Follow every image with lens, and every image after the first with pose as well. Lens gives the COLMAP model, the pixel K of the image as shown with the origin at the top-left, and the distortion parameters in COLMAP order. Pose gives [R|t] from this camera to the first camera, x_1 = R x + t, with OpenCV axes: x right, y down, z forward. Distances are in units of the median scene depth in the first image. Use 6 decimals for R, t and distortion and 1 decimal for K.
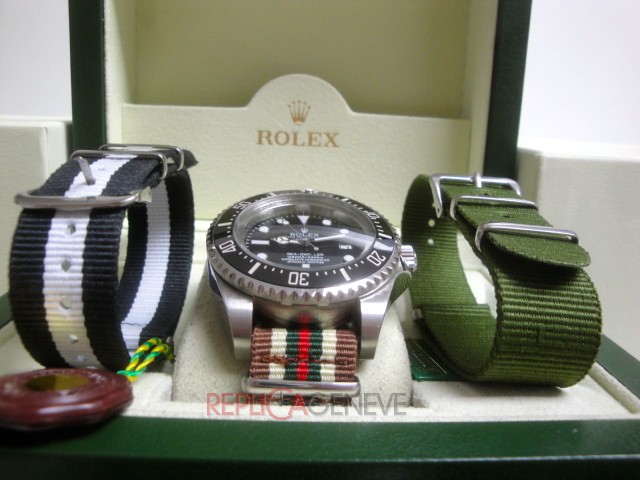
lens RADIAL K [[533.1, 0, 324.4], [0, 533.1, 230.0], [0, 0, 1]] dist [-0.163521, 0.123359]
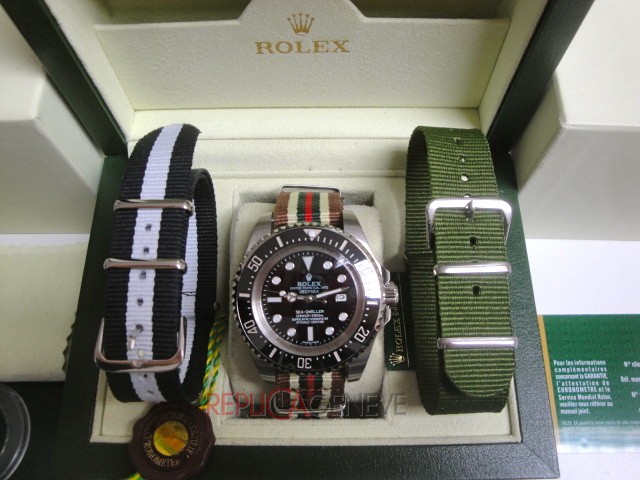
lens RADIAL K [[533.1, 0, 320.8], [0, 533.1, 241.8], [0, 0, 1]] dist [-0.163521, 0.123359]
pose [[0.997297, 0.021589, -0.070230, 0.054312], [0.044696, 0.580381, 0.813117, -0.770547], [0.058314, -0.814059, 0.577848, 0.271845]]
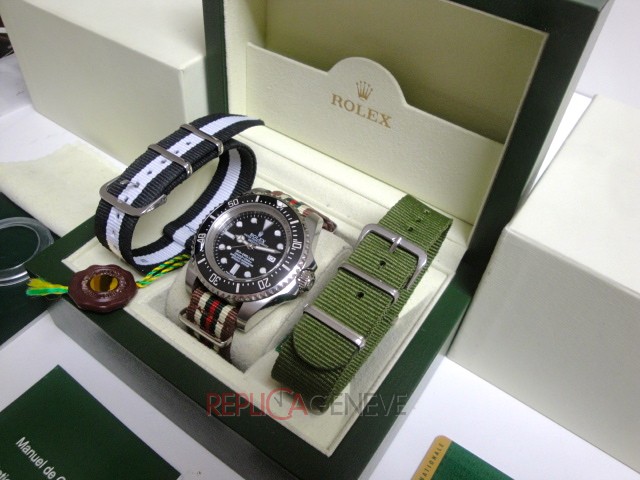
lens RADIAL K [[533.1, 0, 313.4], [0, 533.1, 238.6], [0, 0, 1]] dist [-0.163521, 0.123359]
pose [[0.788731, 0.441466, -0.427798, 0.560796], [-0.154495, 0.815918, 0.557144, -0.651999], [0.595008, -0.373344, 0.711744, -0.012321]]
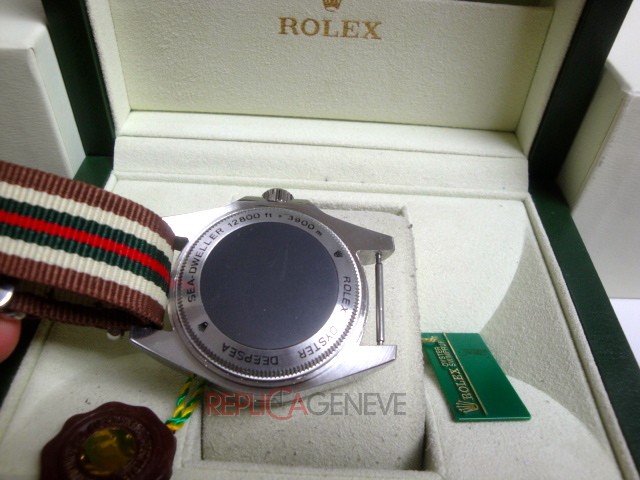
lens RADIAL K [[533.1, 0, 319.3], [0, 533.1, 234.6], [0, 0, 1]] dist [-0.163521, 0.123359]
pose [[0.997521, 0.050834, -0.048662, -0.013340], [-0.017951, 0.852439, 0.522519, -0.357023], [0.068043, -0.520350, 0.851238, 0.185250]]
